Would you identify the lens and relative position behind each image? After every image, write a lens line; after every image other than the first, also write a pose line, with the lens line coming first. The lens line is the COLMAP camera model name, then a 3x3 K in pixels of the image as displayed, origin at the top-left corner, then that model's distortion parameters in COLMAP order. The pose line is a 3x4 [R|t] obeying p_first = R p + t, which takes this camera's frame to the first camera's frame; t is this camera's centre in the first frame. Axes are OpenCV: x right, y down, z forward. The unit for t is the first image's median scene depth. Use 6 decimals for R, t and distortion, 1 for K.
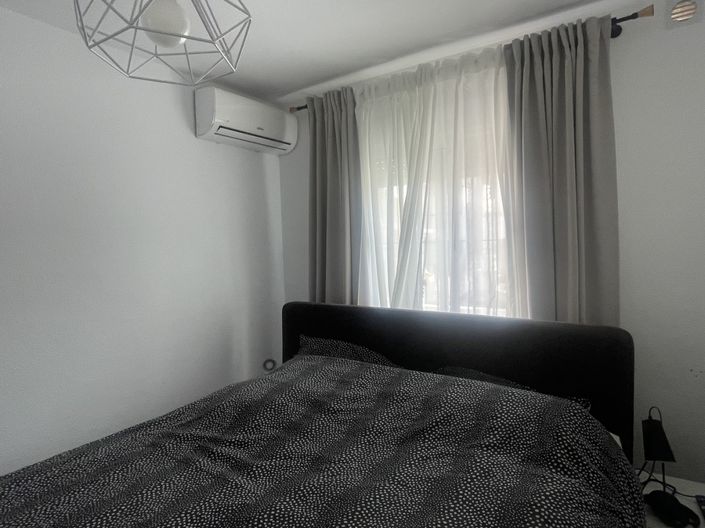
lens RADIAL K [[413.1, 0, 352.5], [0, 413.1, 264.0], [0, 0, 1]] dist [0.001293, -0.000259]
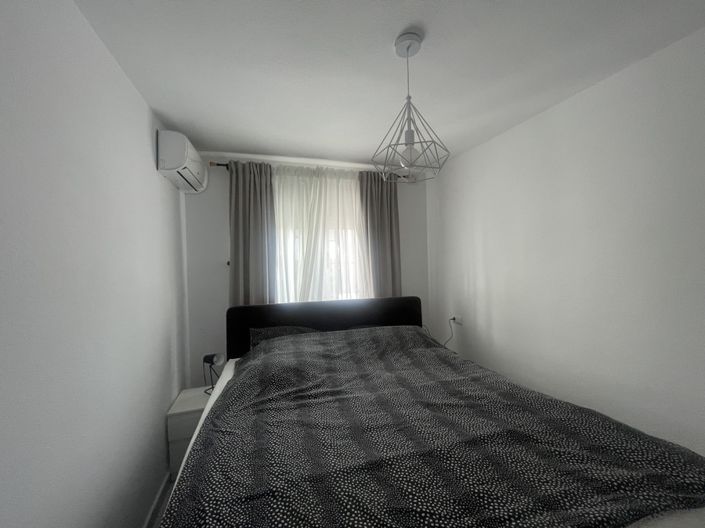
lens RADIAL K [[283.9, 0, 351.8], [0, 283.9, 263.1], [0, 0, 1]] dist [-0.002684, -0.000321]
pose [[0.631321, 0.001655, 0.775520, -0.668022], [0.041799, 0.998472, -0.036157, -0.000249], [-0.774394, 0.055243, 0.630287, 0.105145]]
